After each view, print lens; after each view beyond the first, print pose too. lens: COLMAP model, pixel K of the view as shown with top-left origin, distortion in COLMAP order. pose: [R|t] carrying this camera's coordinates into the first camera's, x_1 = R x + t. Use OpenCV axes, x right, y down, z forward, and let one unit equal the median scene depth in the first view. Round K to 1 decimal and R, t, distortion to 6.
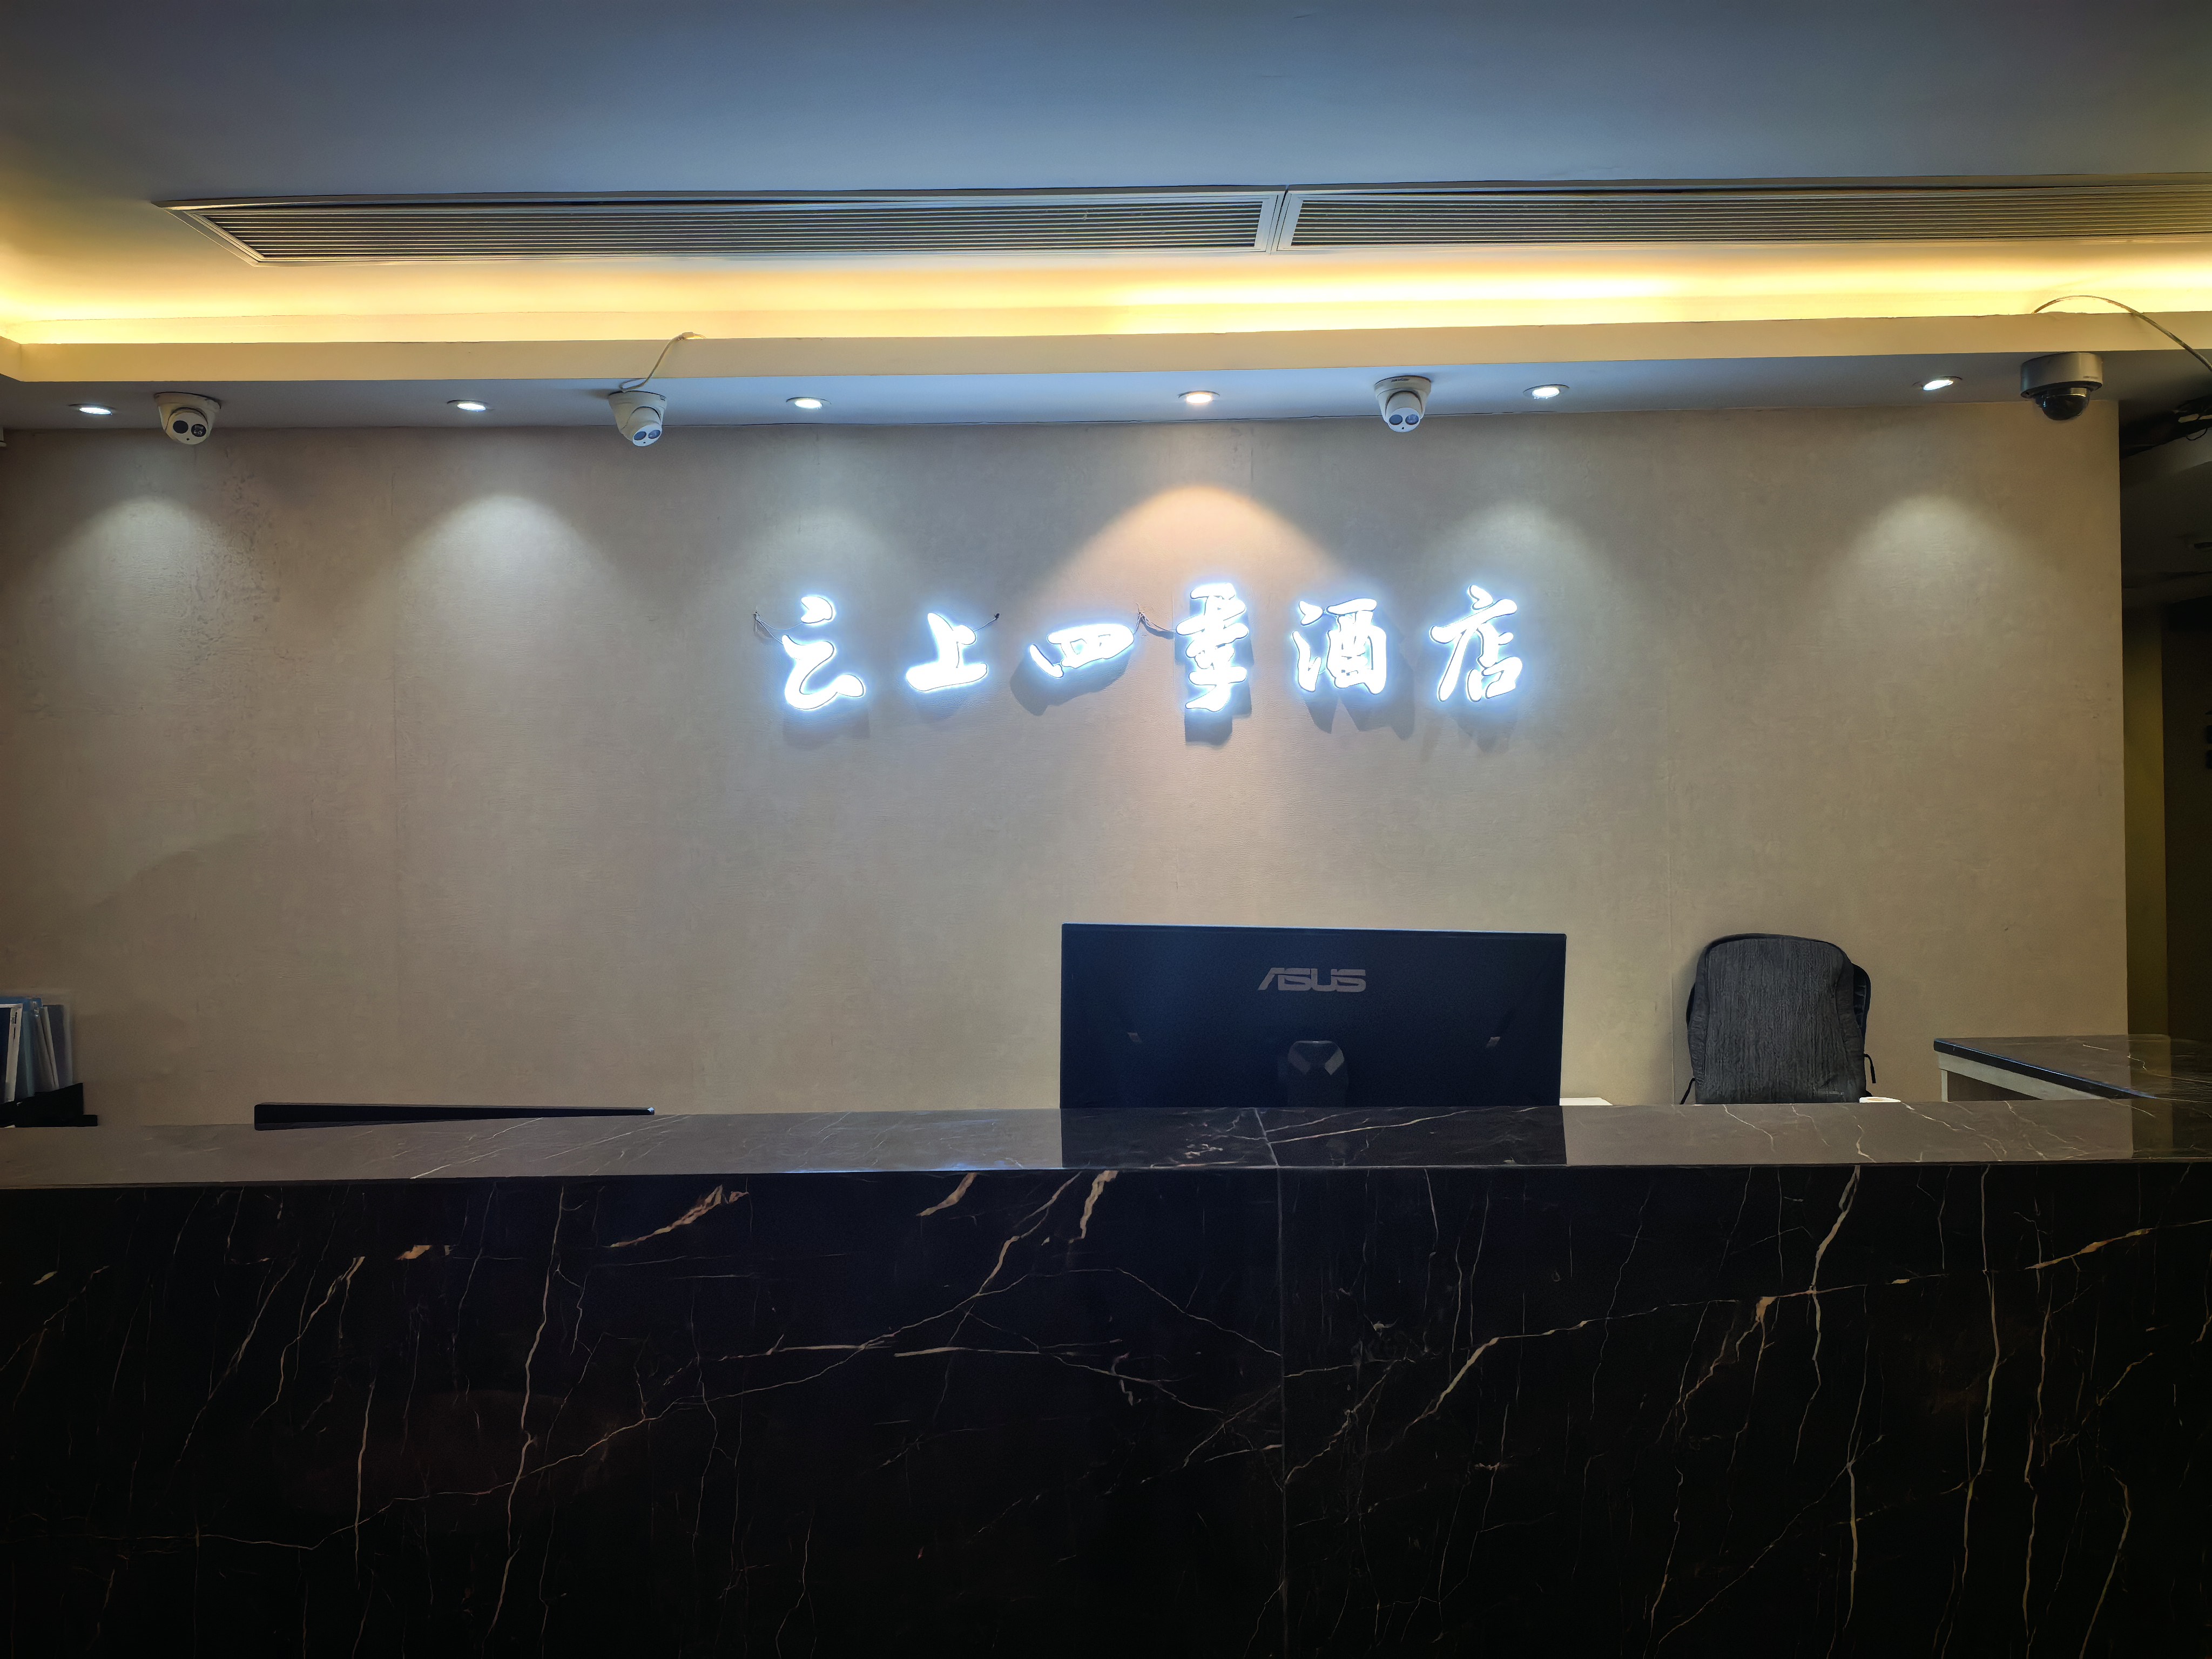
lens RADIAL K [[1546.9, 0, 1103.4], [0, 1546.9, 824.5], [0, 0, 1]] dist [-0.025851, -0.003415]
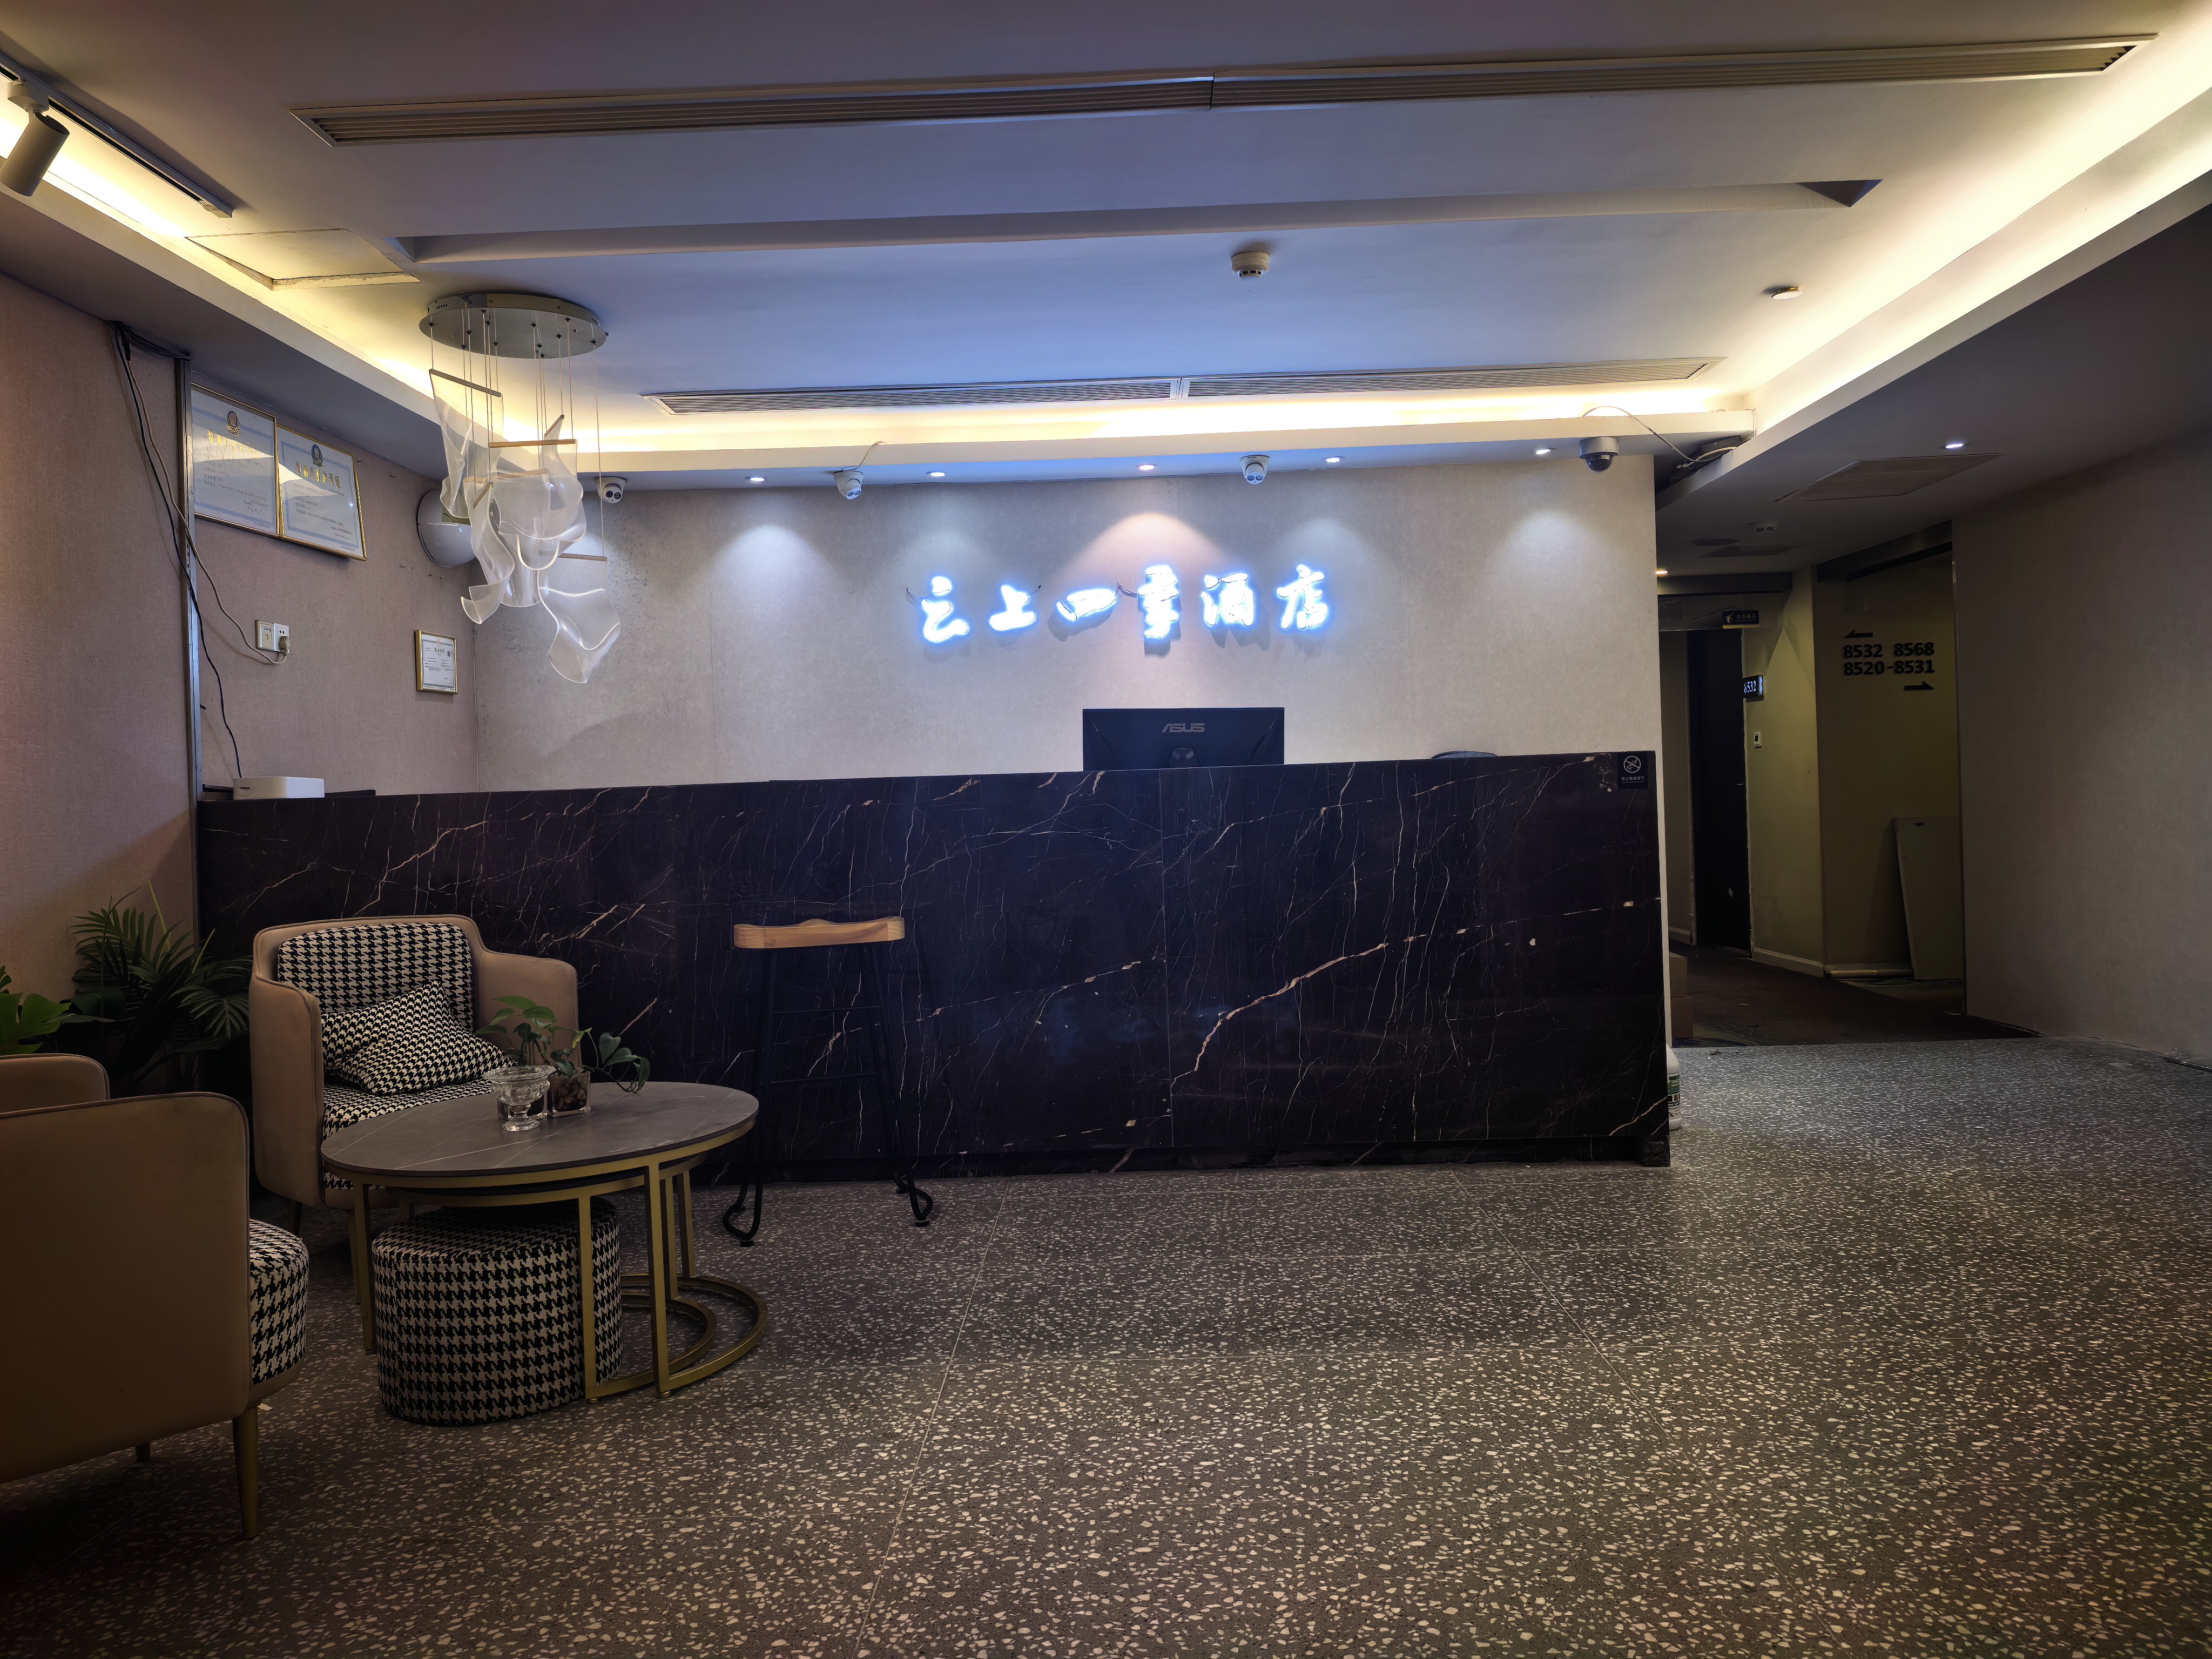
lens RADIAL K [[1546.9, 0, 1110.1], [0, 1546.9, 833.5], [0, 0, 1]] dist [-0.025851, -0.003415]
pose [[0.999786, -0.020440, 0.003047, 0.003163], [0.020374, 0.999581, 0.020547, 0.121082], [-0.003466, -0.020480, 0.999784, -0.835380]]
